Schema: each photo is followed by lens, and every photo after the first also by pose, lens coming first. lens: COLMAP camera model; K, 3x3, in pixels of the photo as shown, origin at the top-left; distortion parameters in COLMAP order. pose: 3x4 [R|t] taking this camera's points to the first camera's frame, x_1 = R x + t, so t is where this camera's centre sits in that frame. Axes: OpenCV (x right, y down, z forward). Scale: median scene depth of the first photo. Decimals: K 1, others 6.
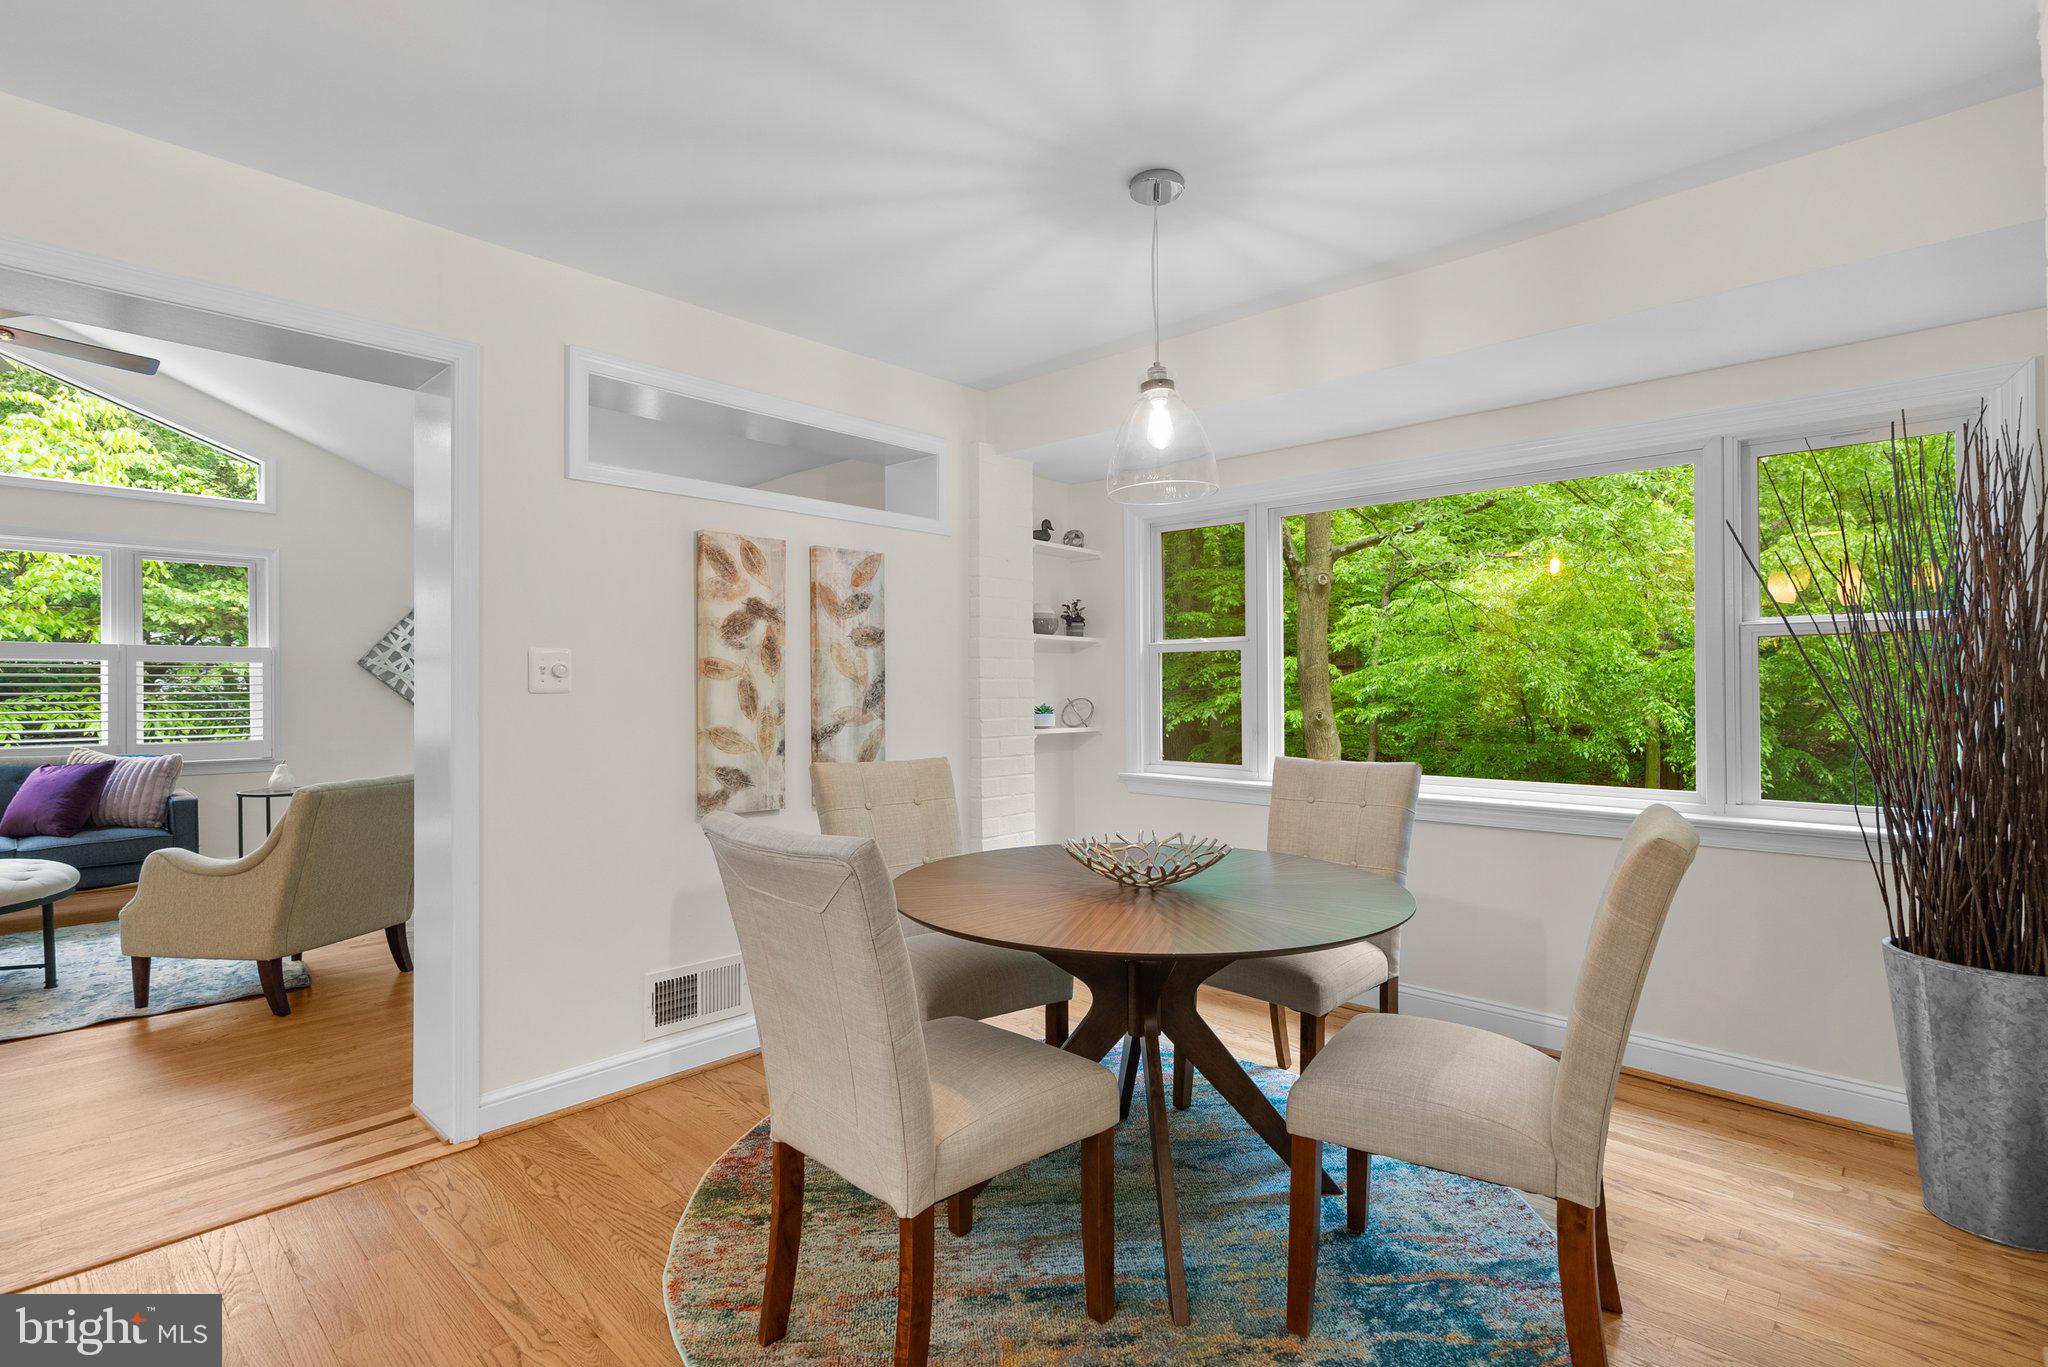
lens RADIAL K [[942.6, 0, 1019.2], [0, 942.6, 692.7], [0, 0, 1]] dist [-0.003443, -0.001033]
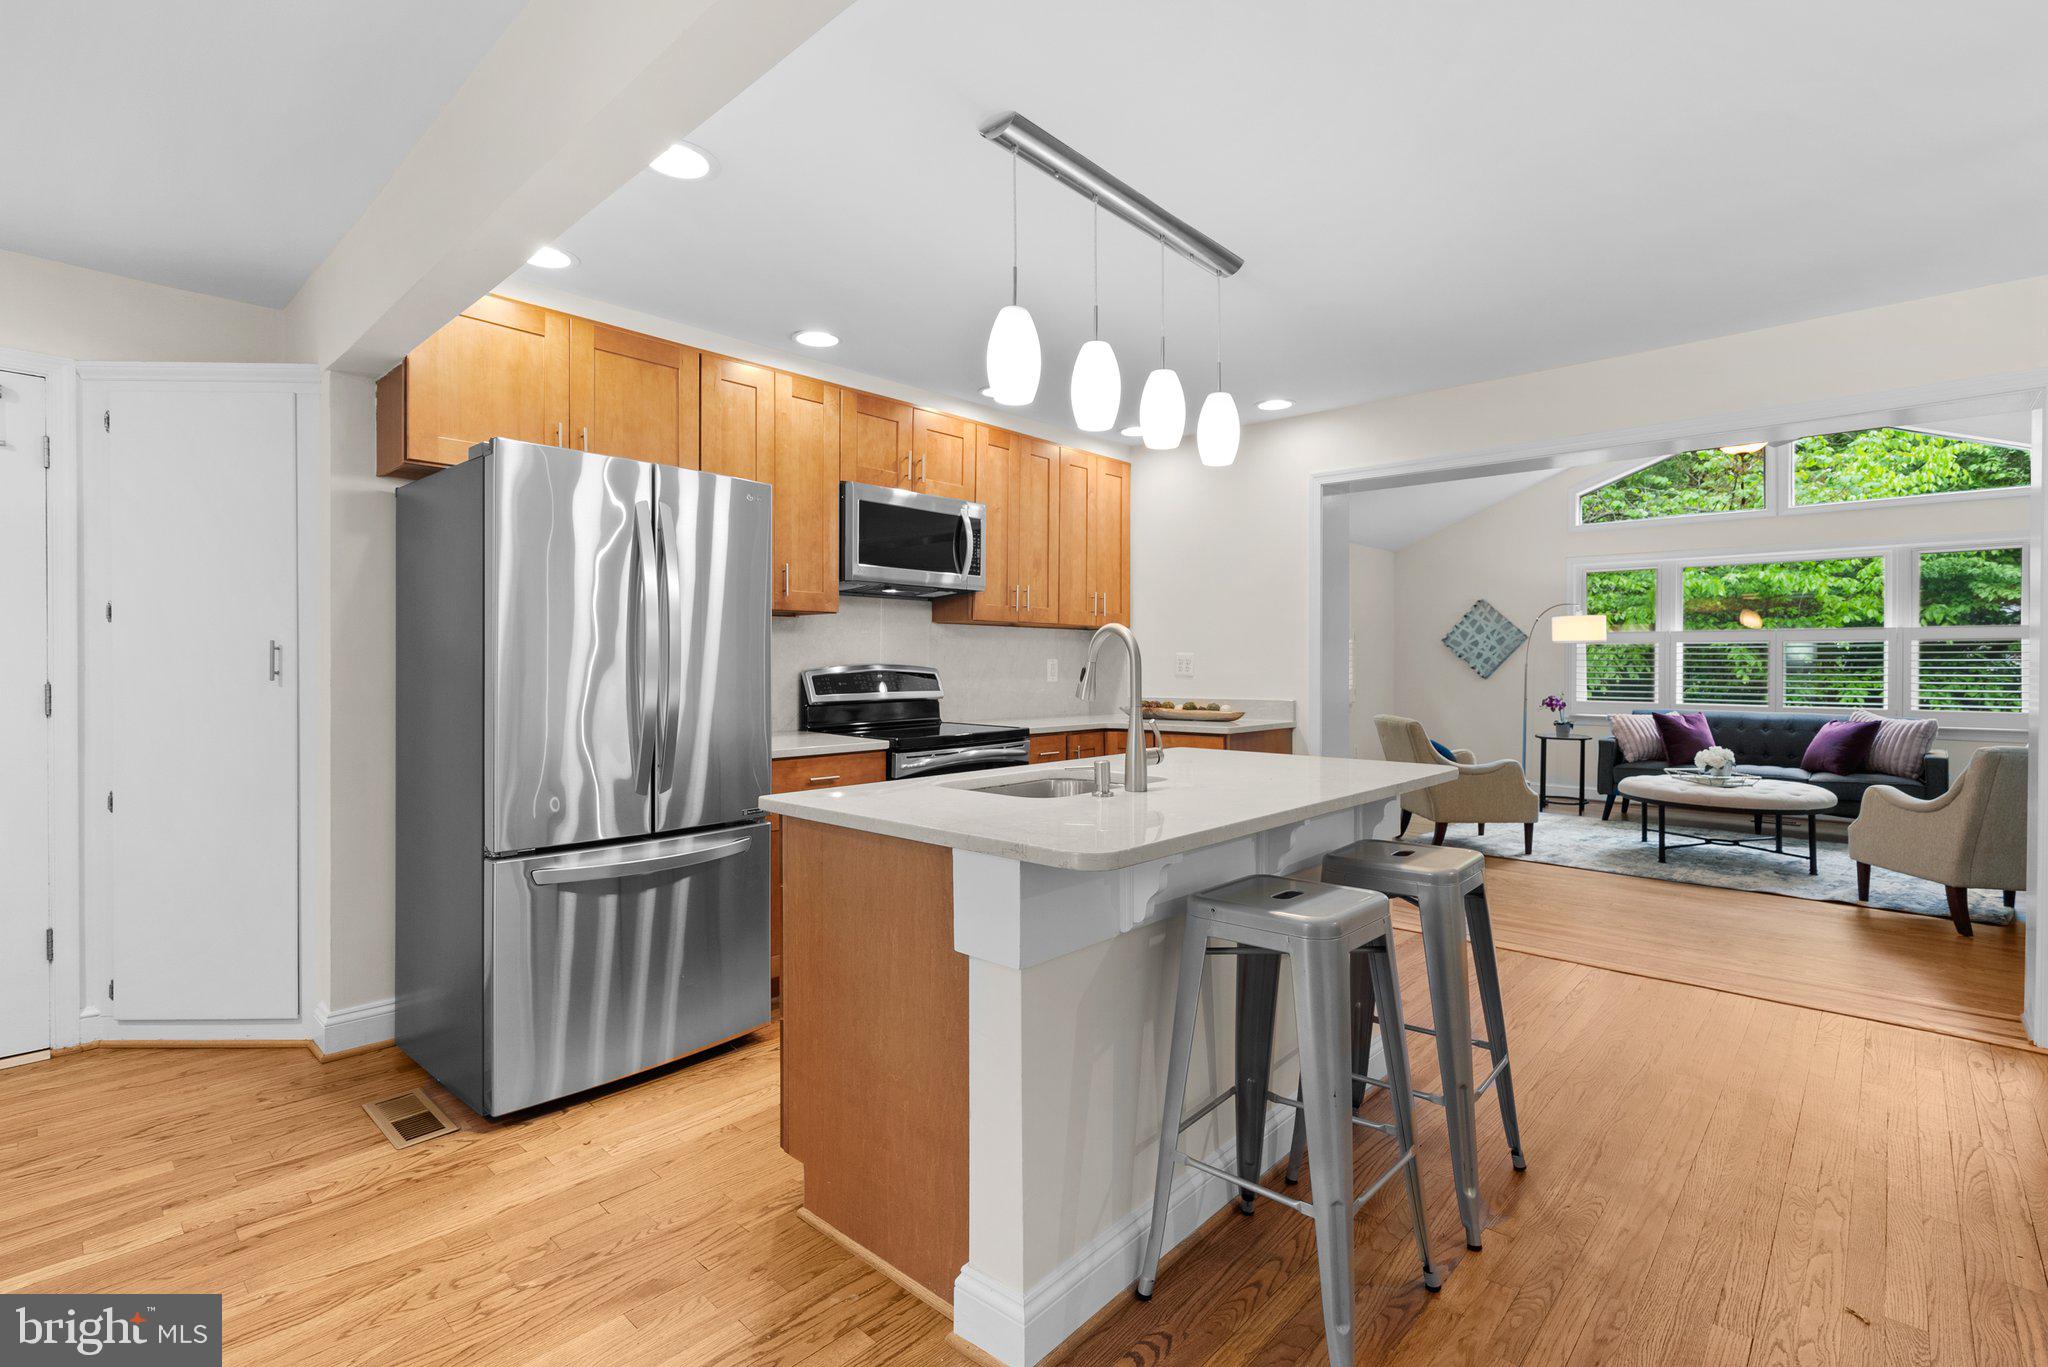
lens RADIAL K [[942.6, 0, 1026.7], [0, 942.6, 666.6], [0, 0, 1]] dist [-0.003443, -0.001033]
pose [[-0.001097, 0.008026, -0.999967, 0.293561], [-0.006575, 0.999946, 0.008033, -0.003222], [0.999978, 0.006583, -0.001044, -0.145143]]
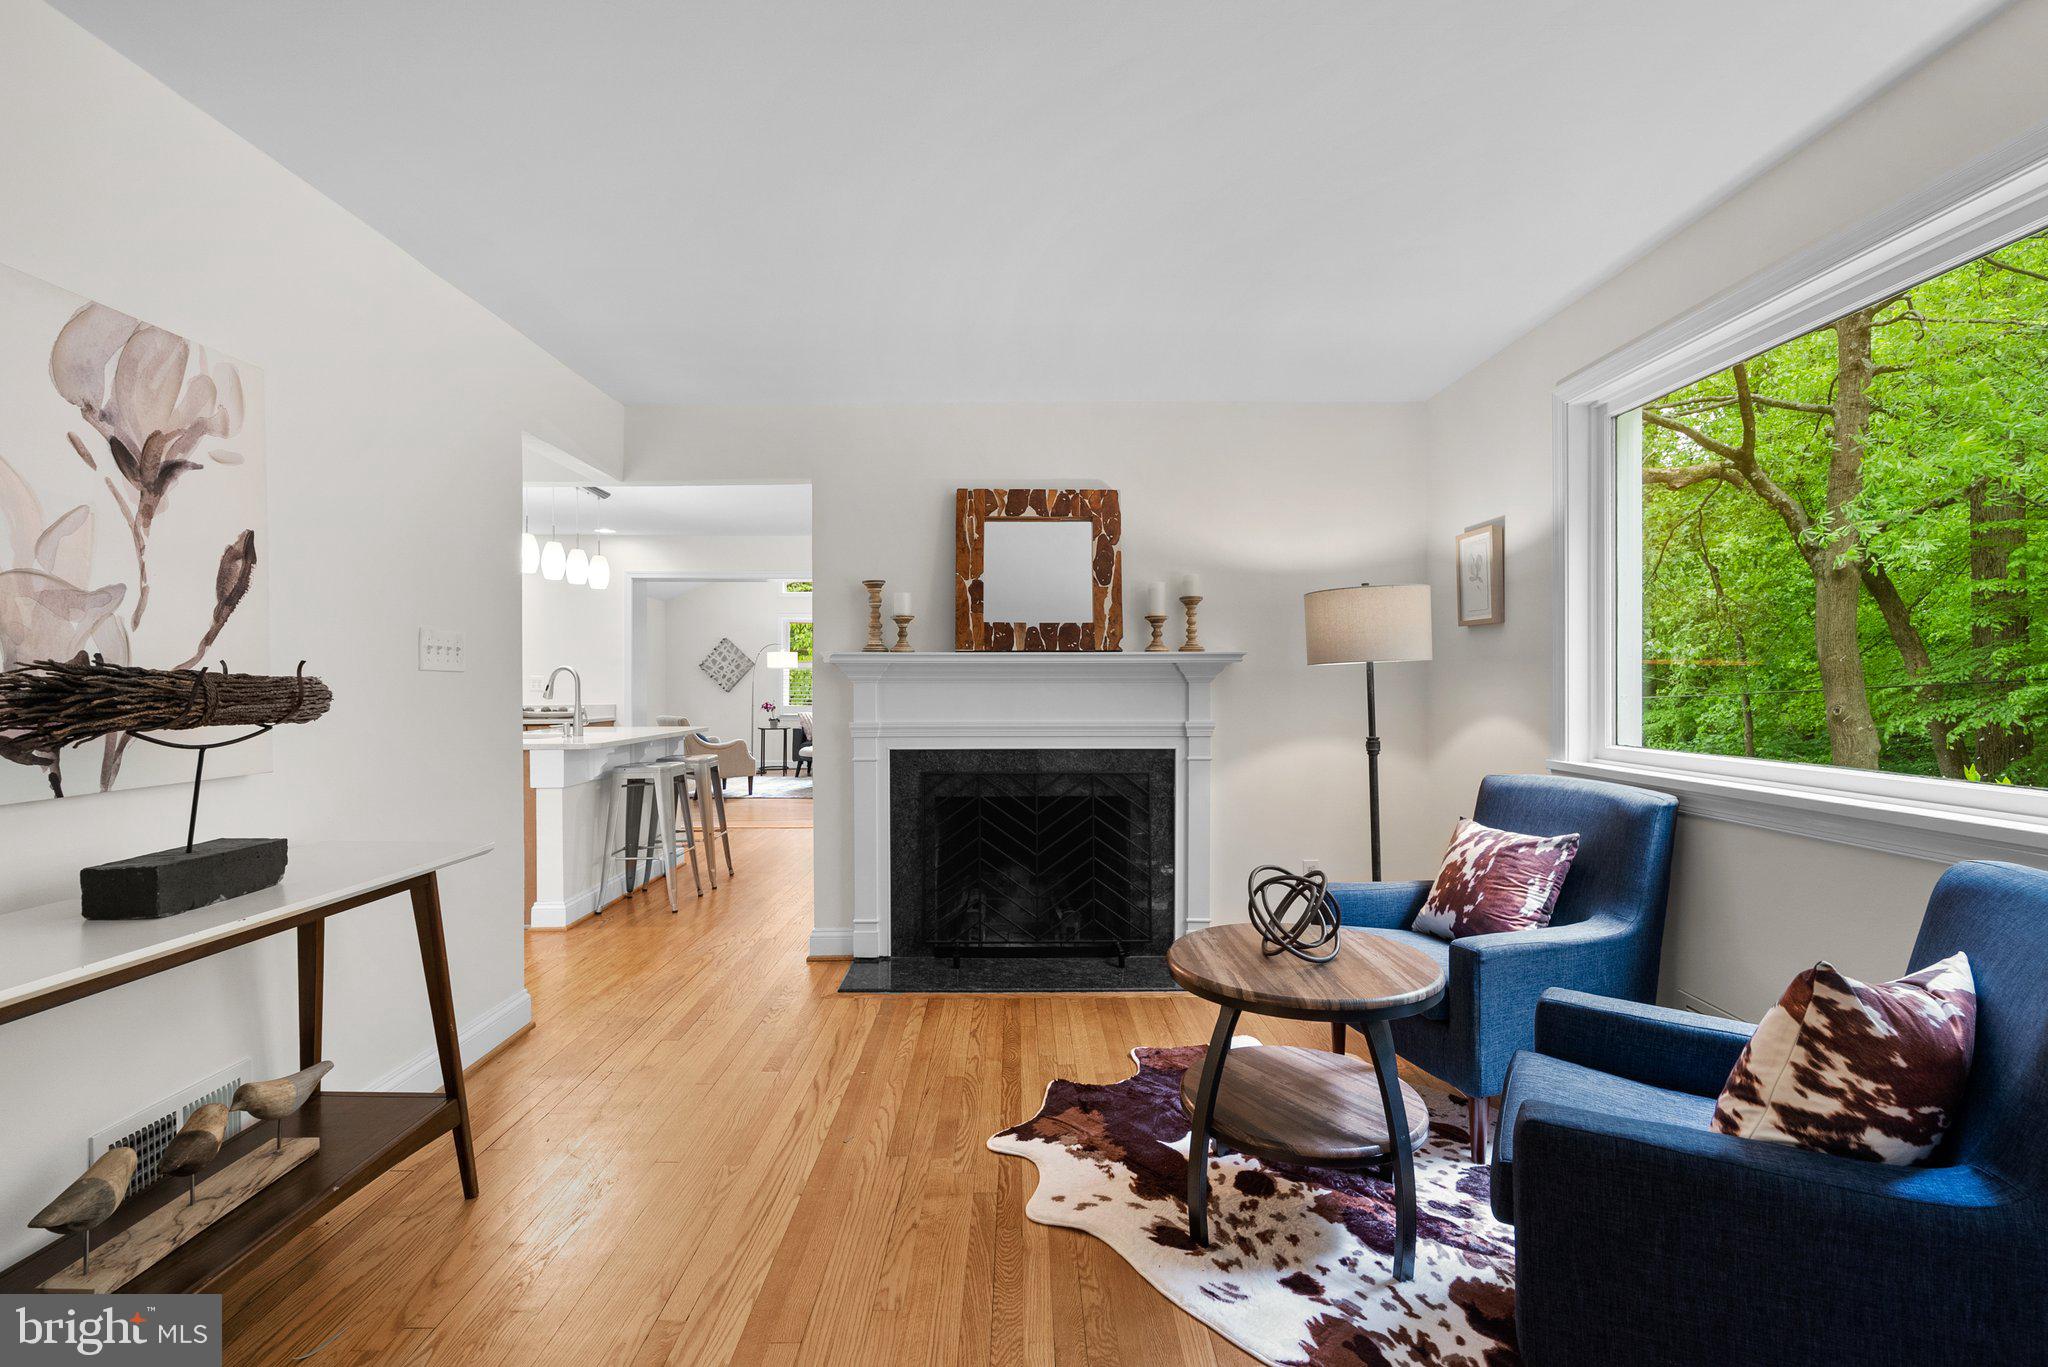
lens RADIAL K [[942.6, 0, 1029.7], [0, 942.6, 683.8], [0, 0, 1]] dist [-0.003443, -0.001033]
pose [[0.684441, 0.006772, -0.729037, 0.971694], [-0.008150, 0.999965, 0.001638, -0.005870], [0.729022, 0.004820, 0.684473, -0.450292]]
